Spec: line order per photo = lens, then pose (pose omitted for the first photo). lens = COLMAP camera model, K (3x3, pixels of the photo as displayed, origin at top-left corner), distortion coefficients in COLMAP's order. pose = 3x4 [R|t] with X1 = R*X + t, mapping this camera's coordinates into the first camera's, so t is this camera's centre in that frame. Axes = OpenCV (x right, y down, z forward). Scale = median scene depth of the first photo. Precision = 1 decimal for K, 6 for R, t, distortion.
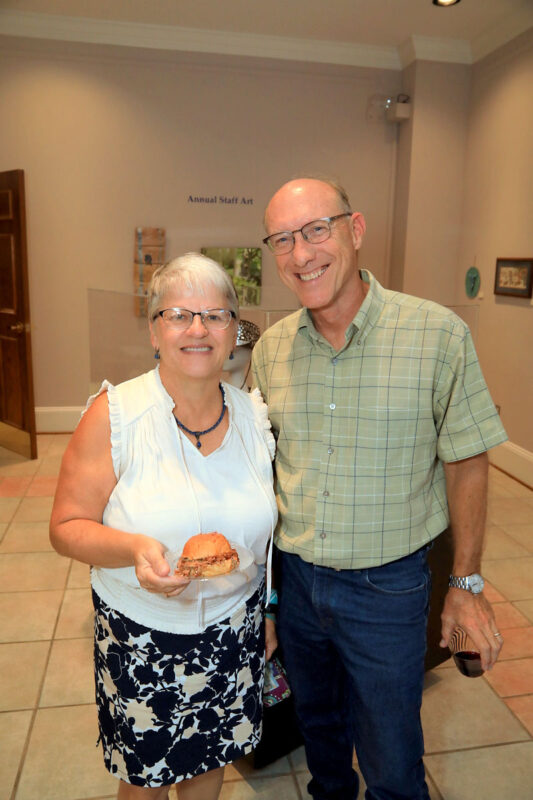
lens RADIAL K [[638.1, 0, 266.3], [0, 638.1, 398.6], [0, 0, 1]] dist [-0.004478, 0.006709]
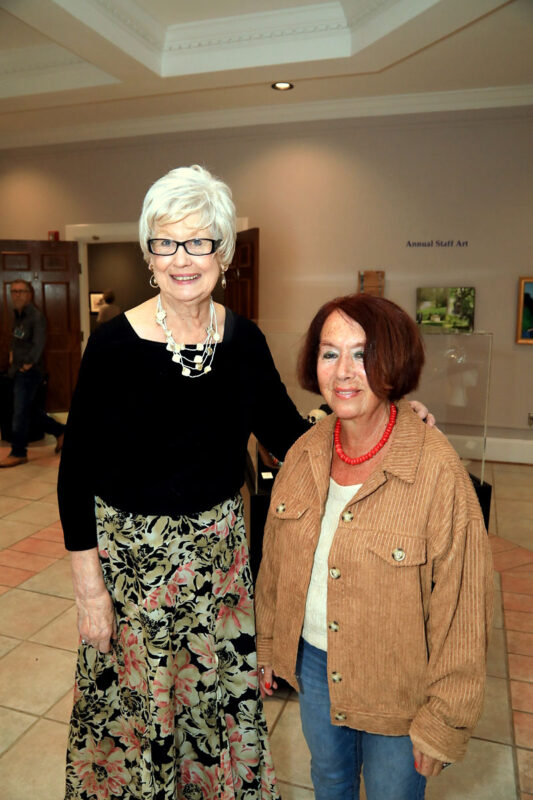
lens RADIAL K [[638.1, 0, 265.9], [0, 638.1, 399.8], [0, 0, 1]] dist [-0.004478, 0.006709]
pose [[0.877905, 0.068673, -0.473885, 0.199171], [-0.098592, 0.994381, -0.038548, 0.019853], [0.468575, 0.080563, 0.879742, -0.058336]]
